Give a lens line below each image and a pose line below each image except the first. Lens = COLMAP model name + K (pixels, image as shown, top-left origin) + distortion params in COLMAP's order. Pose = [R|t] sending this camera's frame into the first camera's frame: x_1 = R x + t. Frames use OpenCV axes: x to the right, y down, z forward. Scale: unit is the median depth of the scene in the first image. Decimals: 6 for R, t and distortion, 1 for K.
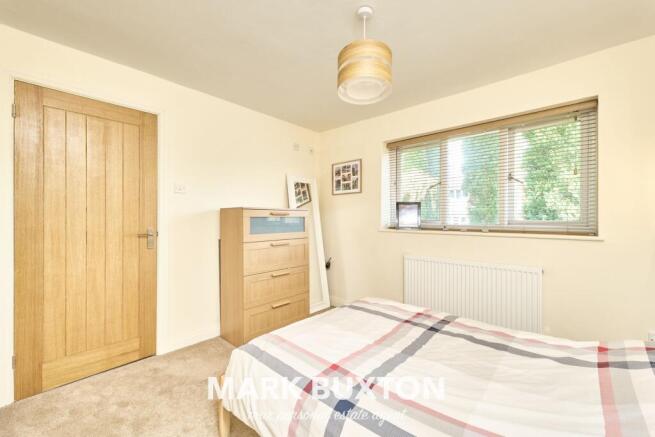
lens RADIAL K [[269.2, 0, 327.8], [0, 269.2, 217.9], [0, 0, 1]] dist [0.007624, 0.000033]
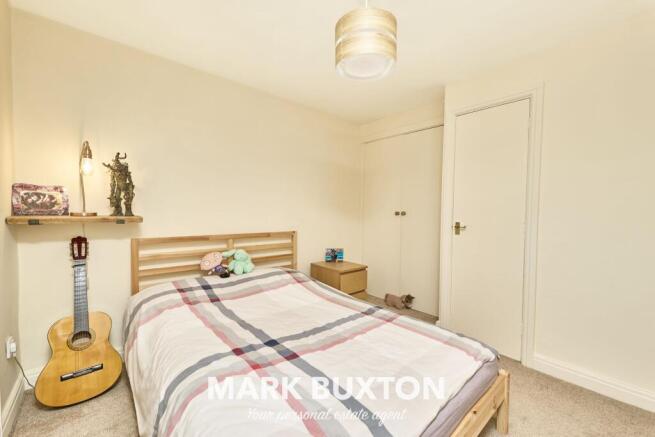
lens RADIAL K [[269.2, 0, 326.9], [0, 269.2, 219.0], [0, 0, 1]] dist [0.007624, 0.000033]
pose [[-0.994630, -0.014033, 0.102539, 0.136158], [-0.011208, 0.999543, 0.028073, 0.011509], [-0.102886, 0.026773, -0.994333, 1.636868]]
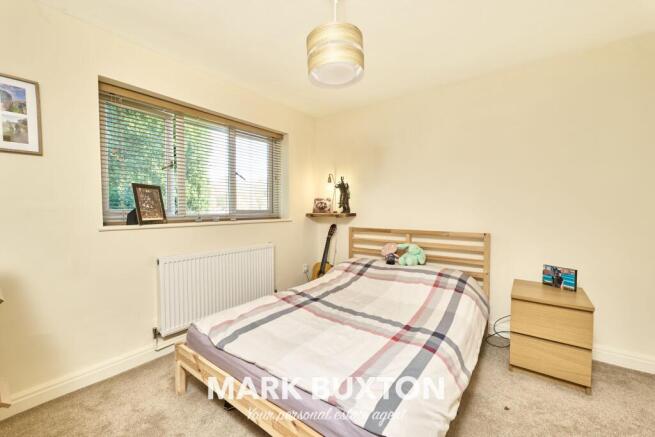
lens RADIAL K [[269.2, 0, 327.6], [0, 269.2, 216.4], [0, 0, 1]] dist [0.007624, 0.000033]
pose [[-0.096126, -0.028246, 0.994968, -0.732286], [0.003998, 0.999578, 0.028763, 0.007882], [-0.995361, 0.006743, -0.095973, 0.969872]]
